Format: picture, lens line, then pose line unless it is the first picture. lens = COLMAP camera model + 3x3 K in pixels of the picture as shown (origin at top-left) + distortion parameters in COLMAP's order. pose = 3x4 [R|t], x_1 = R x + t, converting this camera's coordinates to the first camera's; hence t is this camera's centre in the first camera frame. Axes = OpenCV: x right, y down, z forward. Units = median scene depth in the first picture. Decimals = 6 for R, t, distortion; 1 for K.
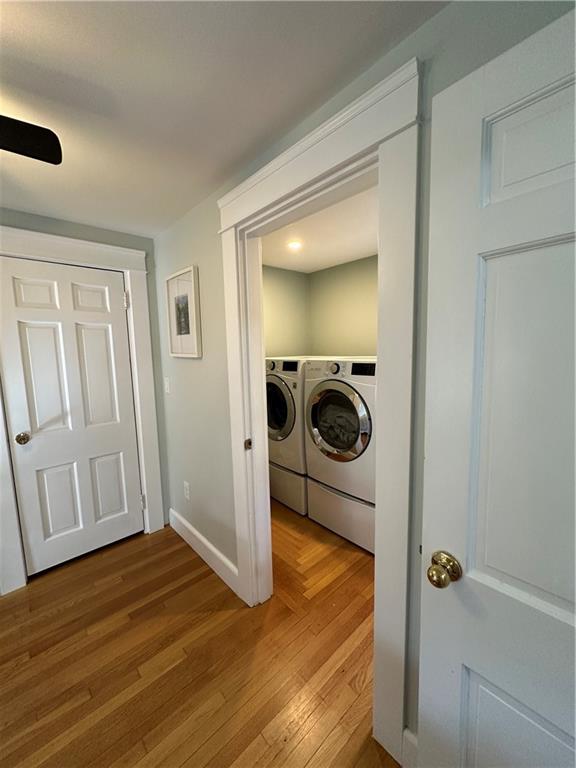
lens RADIAL K [[306.0, 0, 288.0], [0, 306.0, 384.0], [0, 0, 1]] dist [-0.002935, 0.000002]
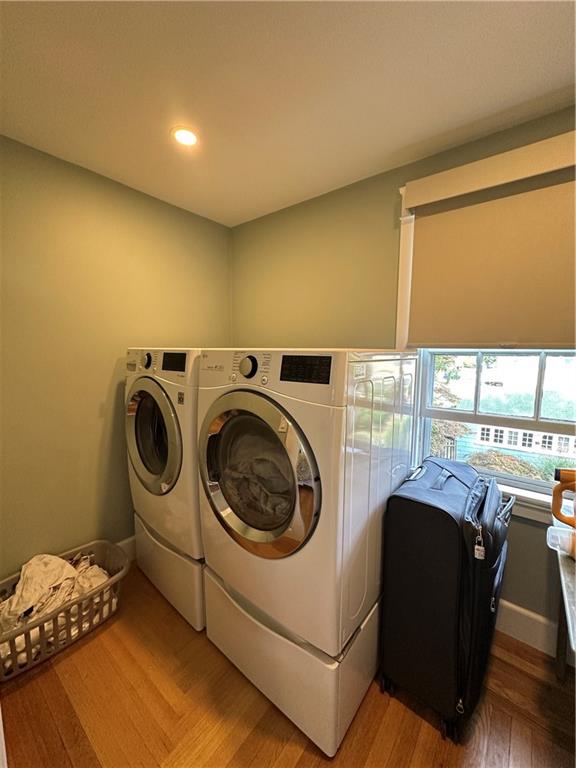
lens RADIAL K [[306.0, 0, 288.0], [0, 306.0, 384.0], [0, 0, 1]] dist [-0.002935, 0.000002]
pose [[0.985999, 0.012925, 0.166249, 0.127155], [-0.012193, 0.999911, -0.005427, -0.020219], [-0.166305, 0.003324, 0.986069, 0.483272]]
